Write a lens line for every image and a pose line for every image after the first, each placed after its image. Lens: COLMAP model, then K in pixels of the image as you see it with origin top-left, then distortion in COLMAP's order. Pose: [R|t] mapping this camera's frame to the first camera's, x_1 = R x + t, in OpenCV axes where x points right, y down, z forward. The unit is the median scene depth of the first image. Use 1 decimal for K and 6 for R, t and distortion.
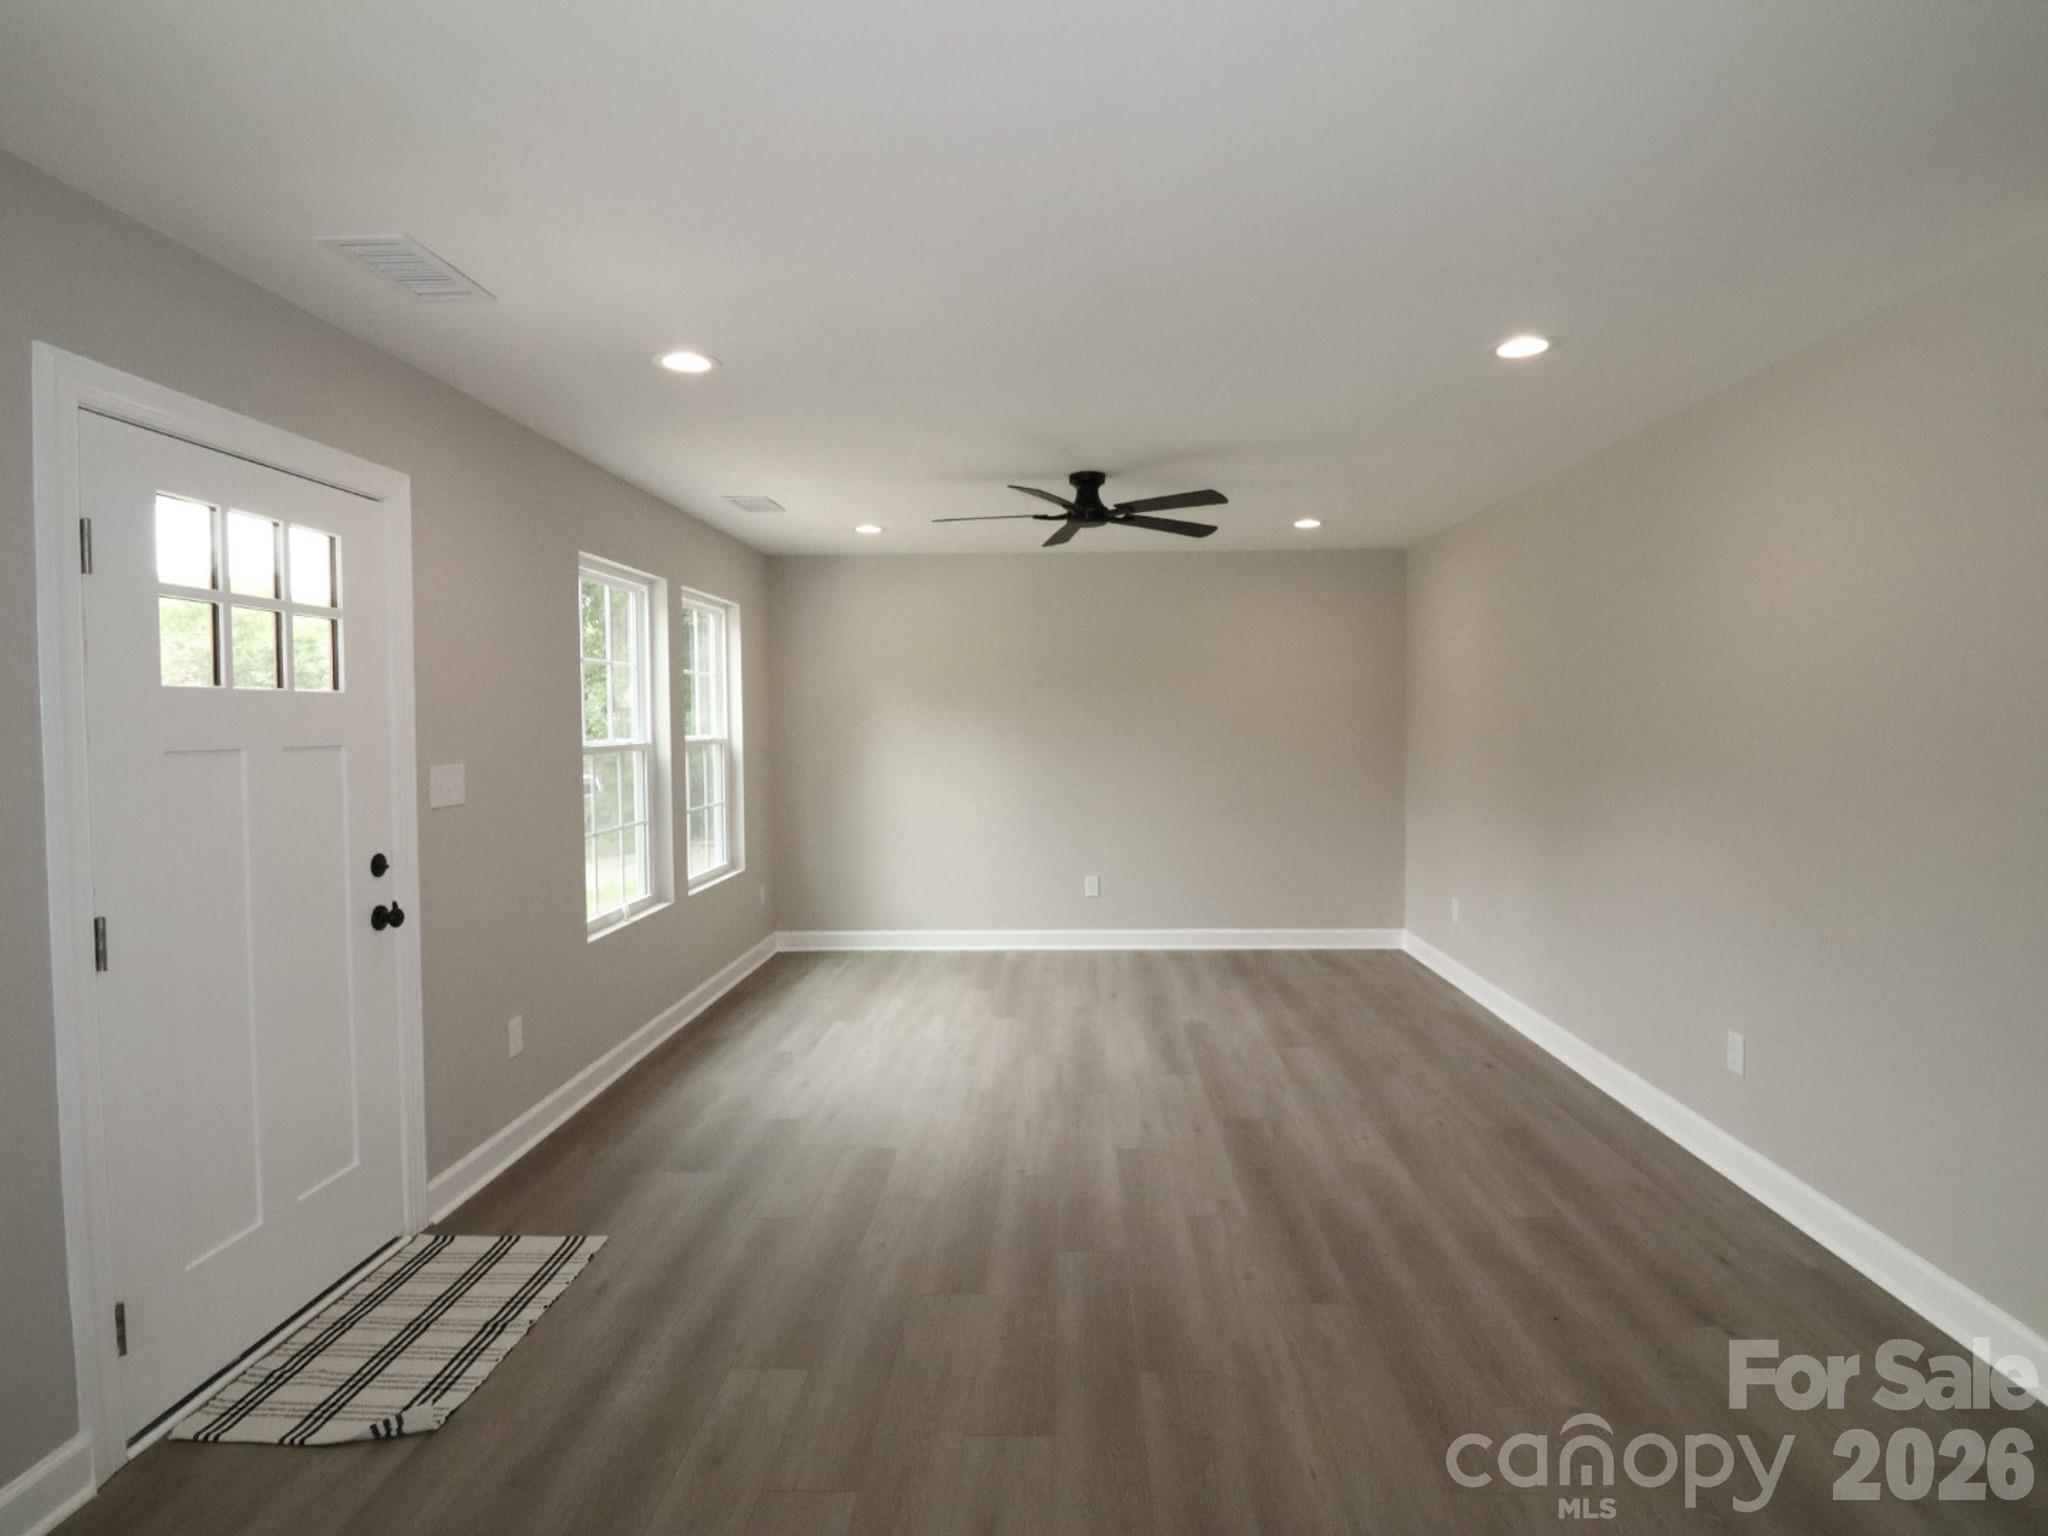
lens RADIAL K [[1078.6, 0, 1051.7], [0, 1078.6, 761.2], [0, 0, 1]] dist [0.000642, -0.010951]
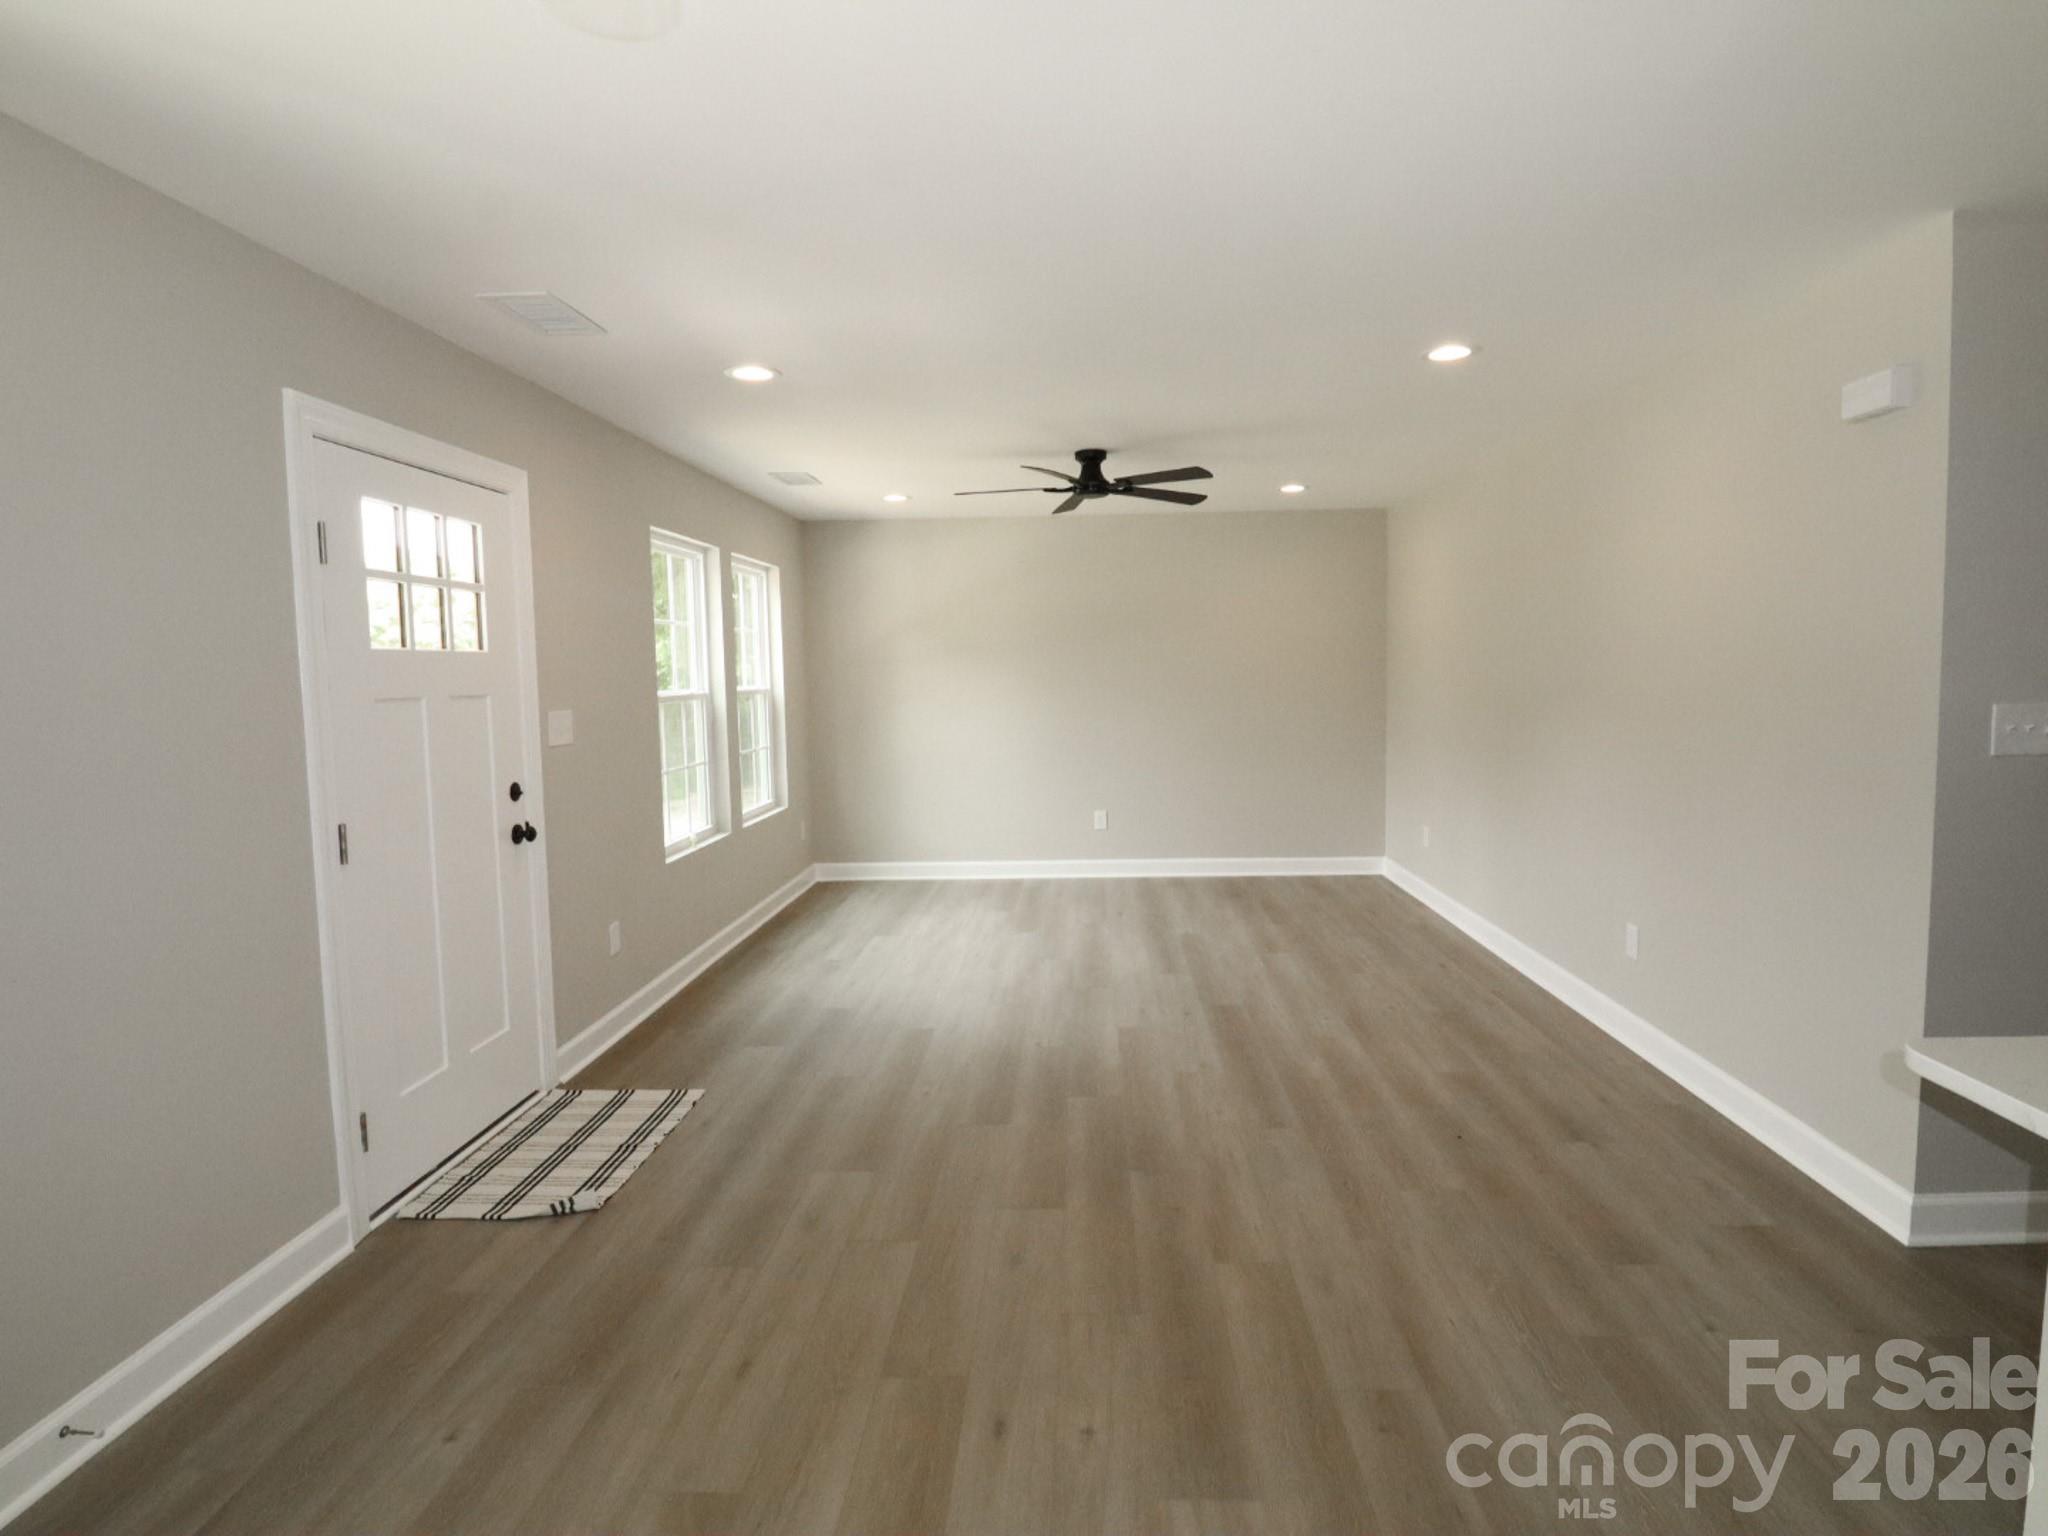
lens RADIAL K [[1078.6, 0, 1051.7], [0, 1078.6, 761.2], [0, 0, 1]] dist [0.000642, -0.010951]
pose [[0.999864, -0.008460, -0.014155, 0.006469], [0.009103, 0.998902, 0.045950, 0.008290], [0.013750, -0.046072, 0.998843, -0.181138]]
